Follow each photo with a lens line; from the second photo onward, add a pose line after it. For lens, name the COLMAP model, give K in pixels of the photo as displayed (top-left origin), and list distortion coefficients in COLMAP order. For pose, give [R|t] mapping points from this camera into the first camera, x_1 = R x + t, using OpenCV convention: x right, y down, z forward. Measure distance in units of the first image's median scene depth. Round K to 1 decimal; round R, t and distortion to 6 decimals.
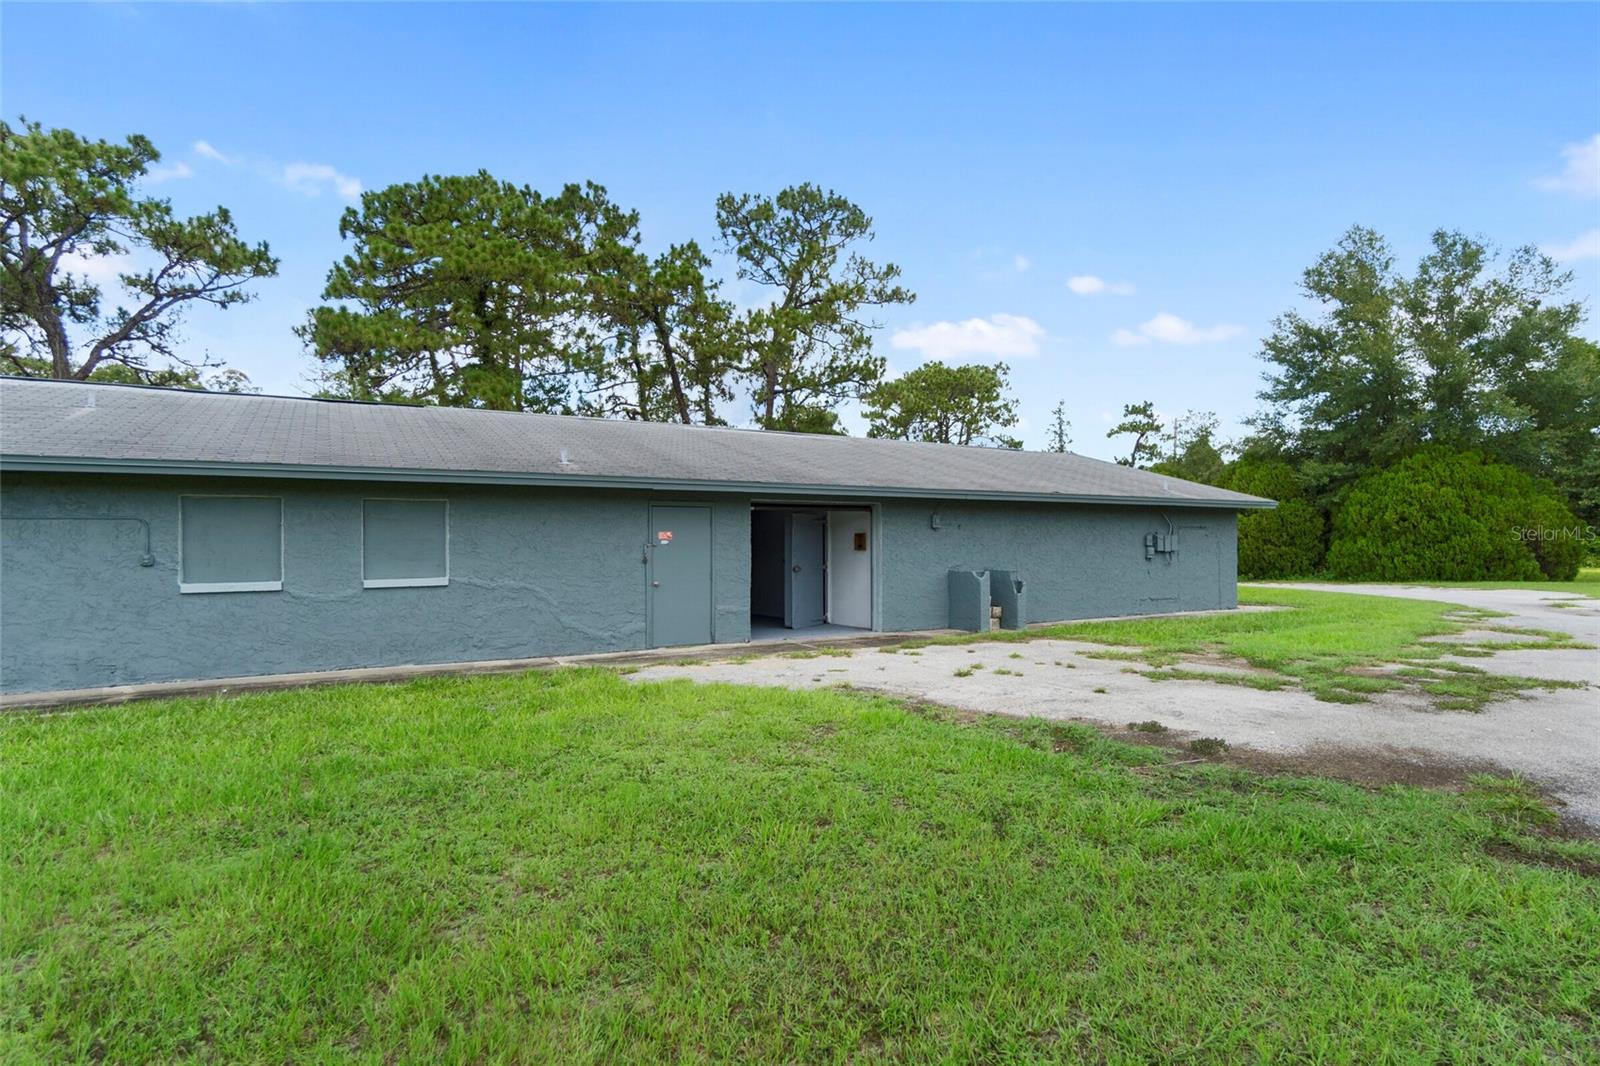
lens RADIAL K [[820.5, 0, 801.0], [0, 820.5, 536.2], [0, 0, 1]] dist [0.000480, -0.000416]
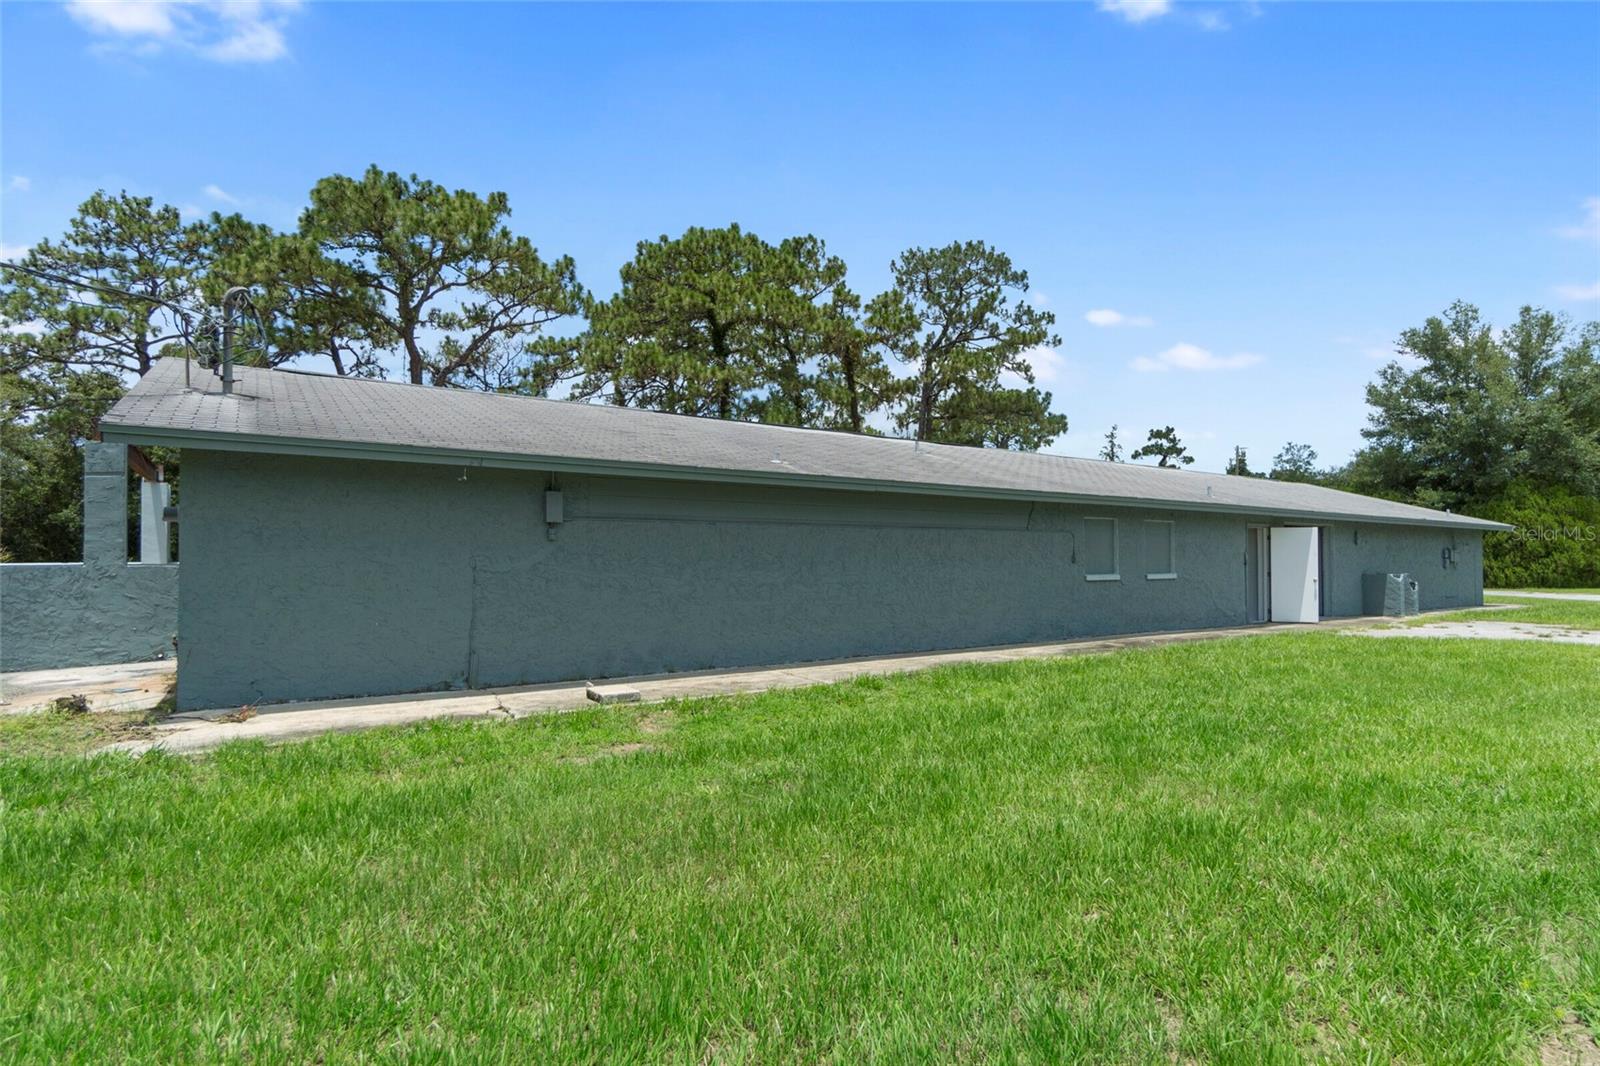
lens RADIAL K [[814.9, 0, 791.8], [0, 814.9, 525.0], [0, 0, 1]] dist [-0.000297, -0.000032]
pose [[0.997861, 0.013639, 0.063932, -0.364149], [-0.012062, 0.999615, -0.024996, 0.002575], [-0.064248, 0.024172, 0.997641, -0.135255]]
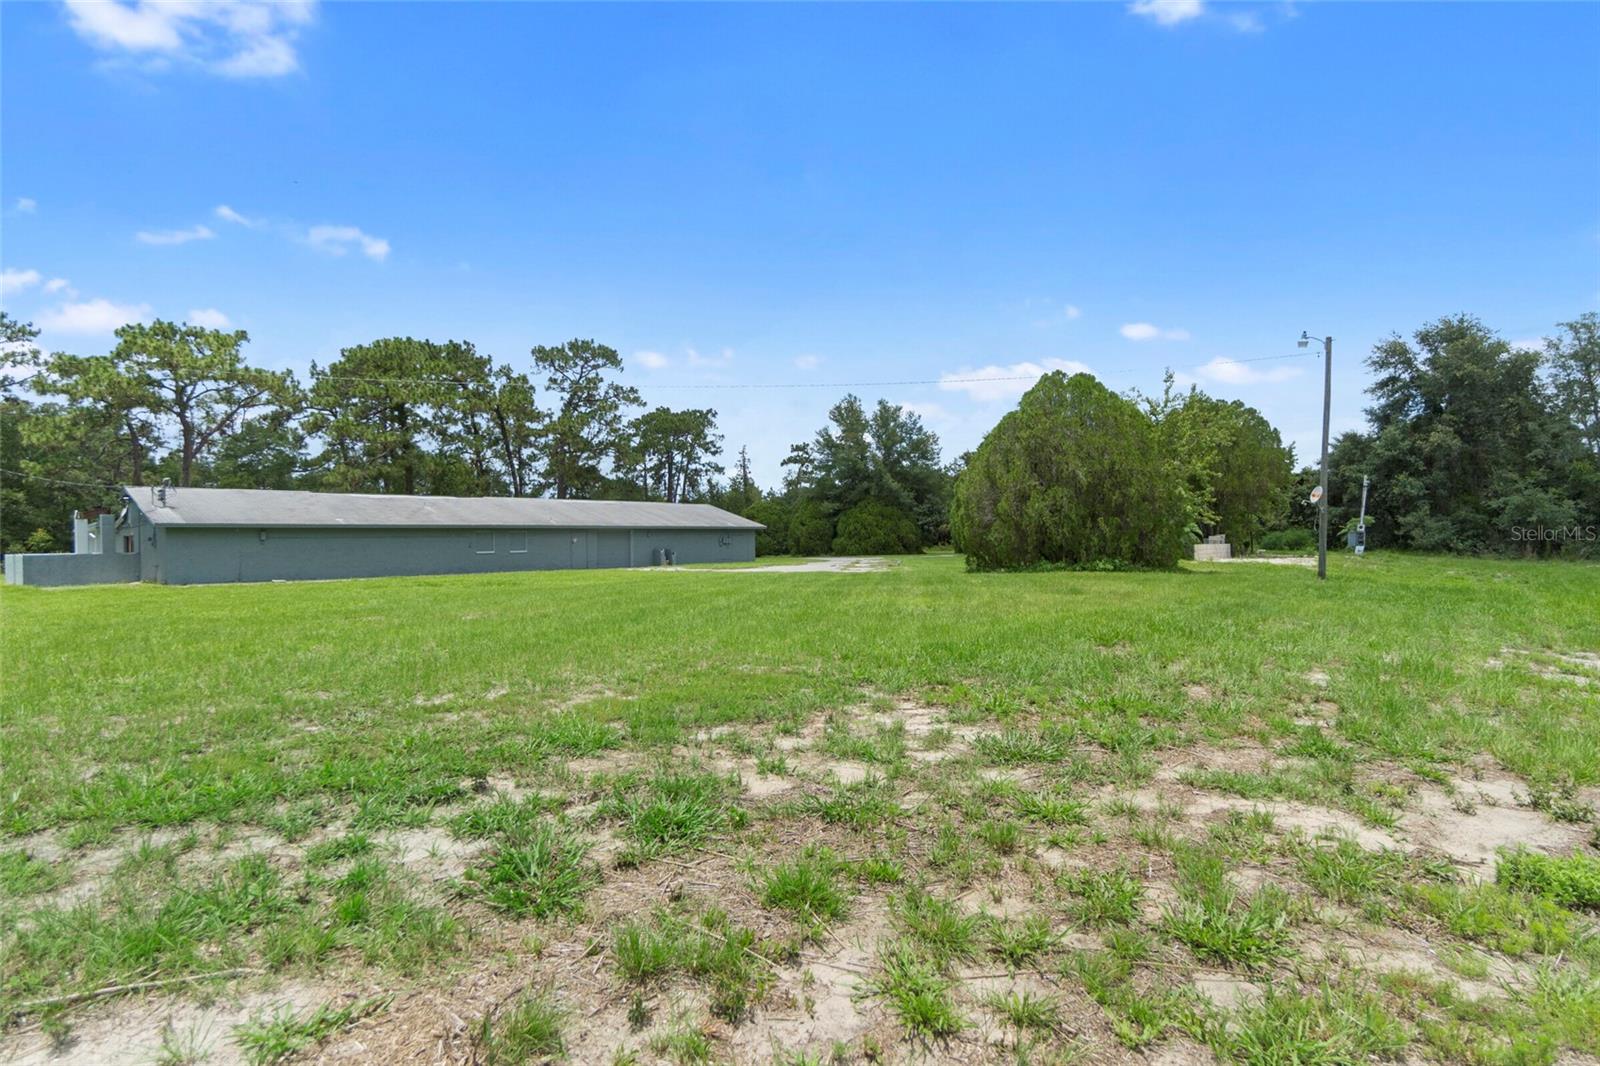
lens RADIAL K [[820.5, 0, 801.0], [0, 820.5, 536.2], [0, 0, 1]] dist [0.000480, -0.000416]
pose [[0.950650, -0.001354, 0.310263, -0.119570], [-0.001488, 0.999959, 0.008922, -0.017784], [-0.310263, -0.008943, 0.950609, -1.003053]]
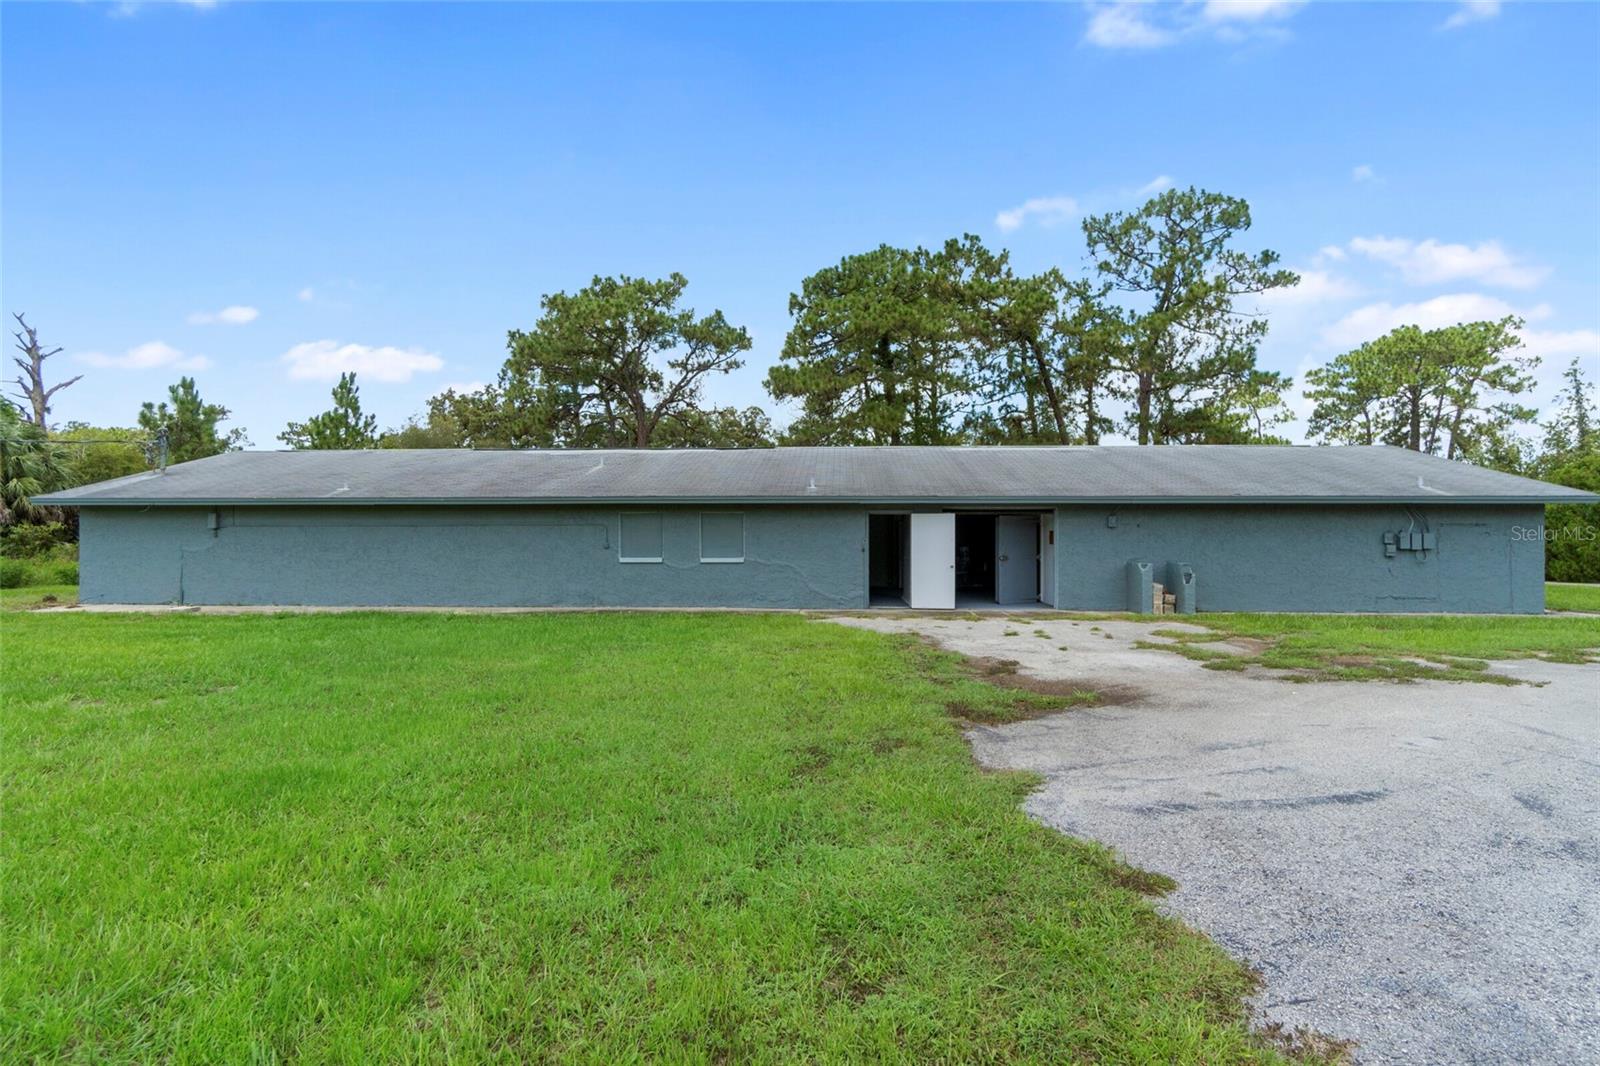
lens RADIAL K [[755.8, 0, 800.0], [0, 755.8, 533.0], [0, 0, 1]] dist [-0.004084, -0.000568]
pose [[0.837681, 0.006363, -0.546122, 0.157862], [0.000642, 0.999920, 0.012634, -0.006355], [0.546159, -0.010934, 0.837610, -0.075268]]
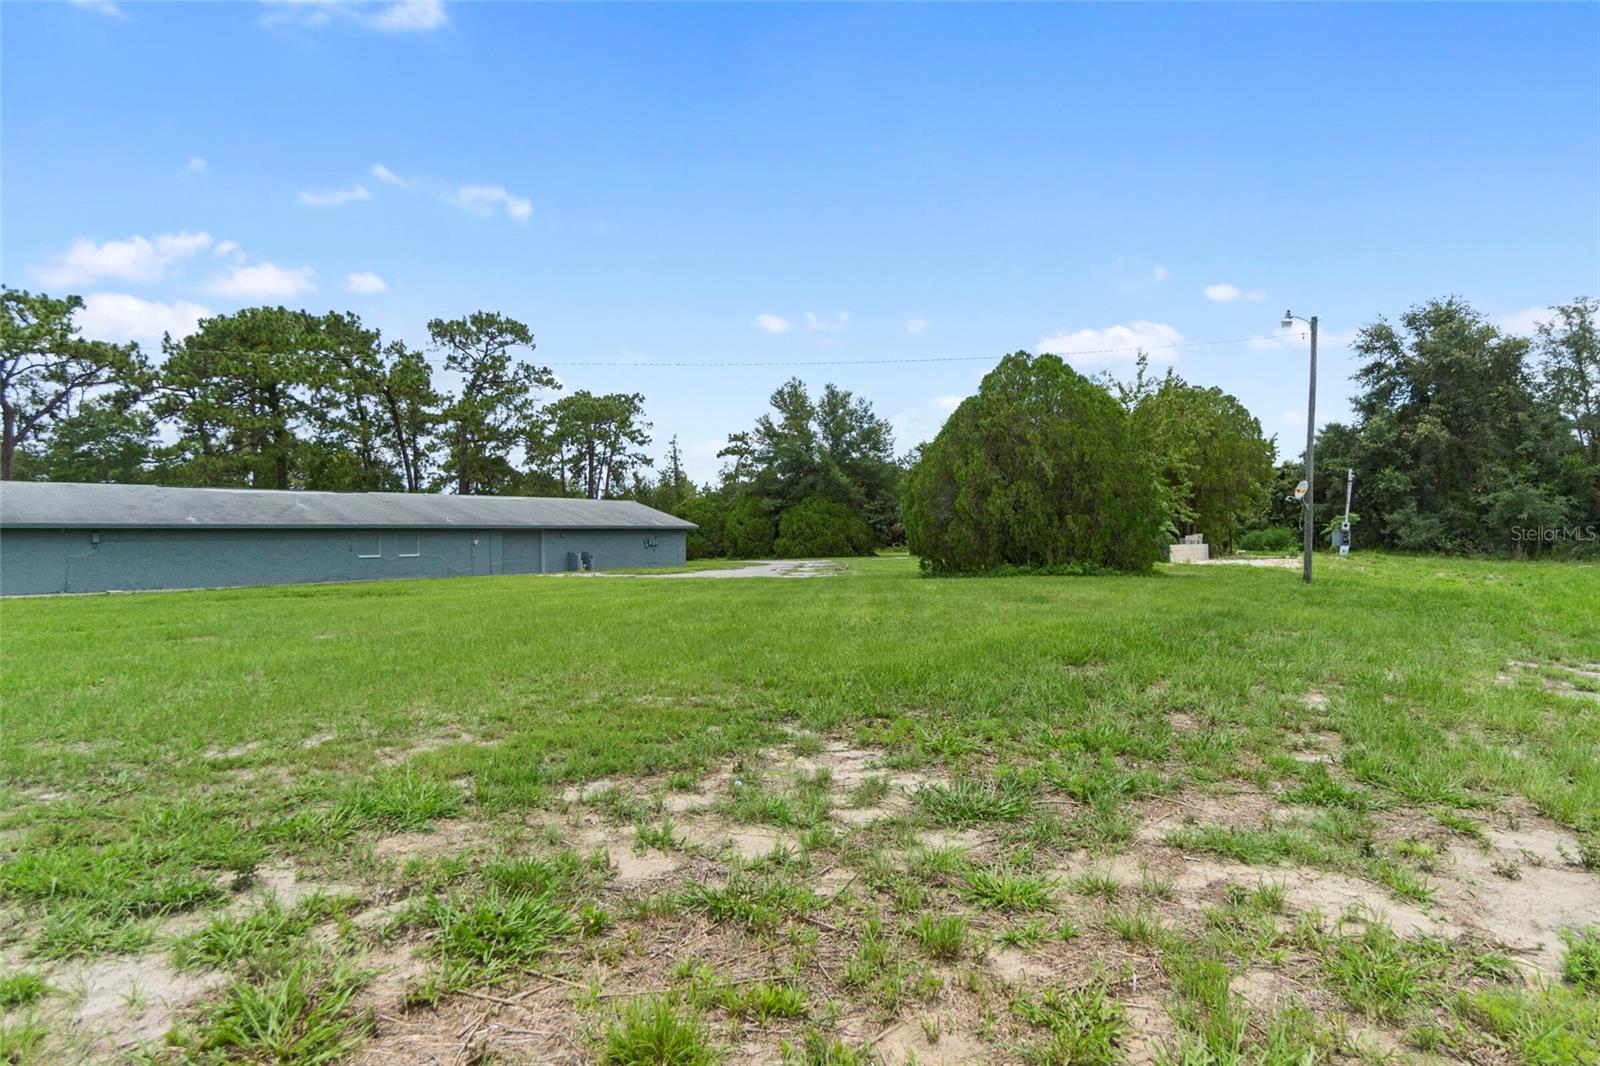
lens RADIAL K [[912.5, 0, 797.3], [0, 912.5, 538.2], [0, 0, 1]] dist [0.003310, 0.000399]
pose [[0.929898, -0.004352, 0.367792, -0.108093], [0.000356, 0.999940, 0.010931, -0.018189], [-0.367817, -0.010034, 0.929844, -0.988299]]
